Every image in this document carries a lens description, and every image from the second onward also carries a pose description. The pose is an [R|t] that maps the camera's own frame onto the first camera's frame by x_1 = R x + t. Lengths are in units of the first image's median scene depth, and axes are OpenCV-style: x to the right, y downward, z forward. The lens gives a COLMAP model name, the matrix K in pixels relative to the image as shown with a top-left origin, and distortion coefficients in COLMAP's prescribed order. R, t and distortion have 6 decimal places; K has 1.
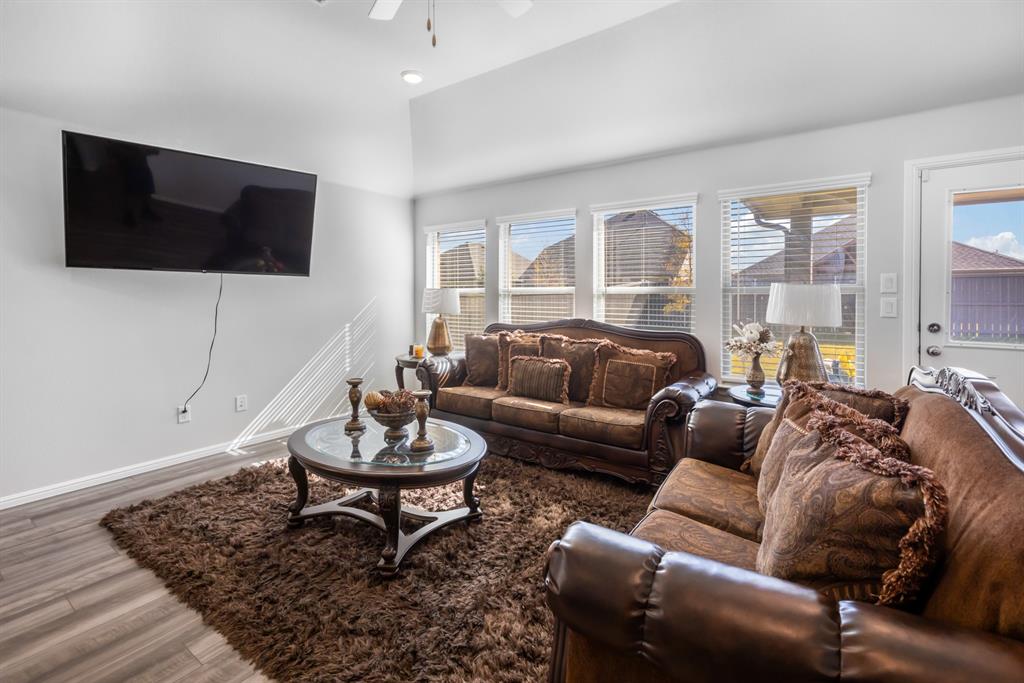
lens RADIAL K [[441.5, 0, 520.1], [0, 441.5, 299.1], [0, 0, 1]] dist [0.003379, 0.000056]
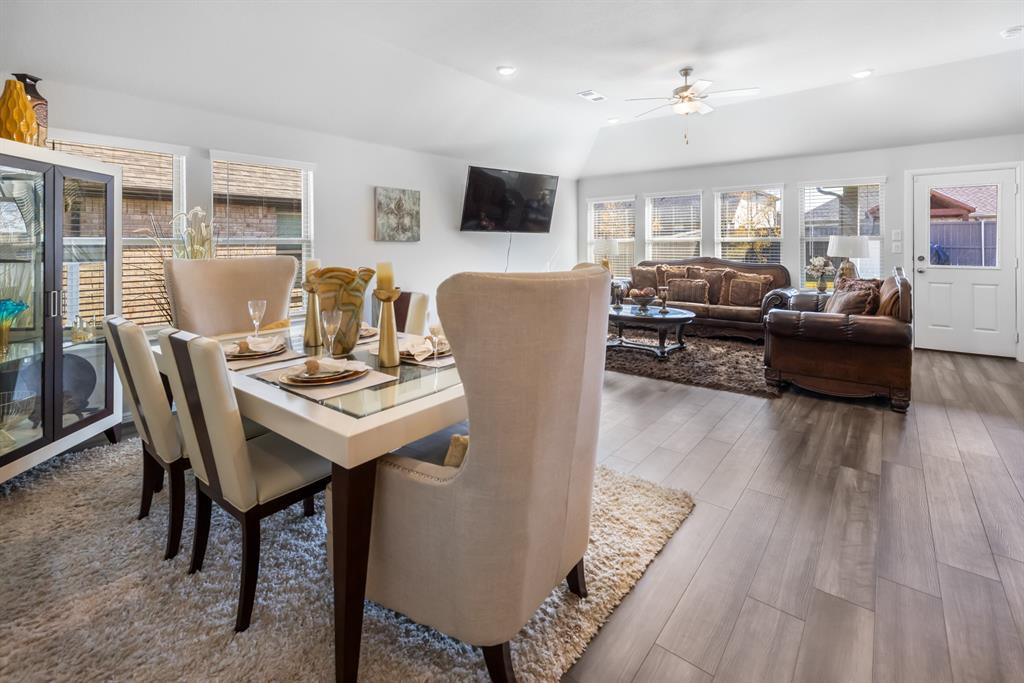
lens RADIAL K [[441.5, 0, 521.7], [0, 441.5, 248.0], [0, 0, 1]] dist [0.003379, 0.000056]
pose [[0.996160, -0.006987, -0.087271, -0.484149], [0.007229, 0.999971, 0.002456, 0.002156], [0.087251, -0.003077, 0.996182, -0.831687]]
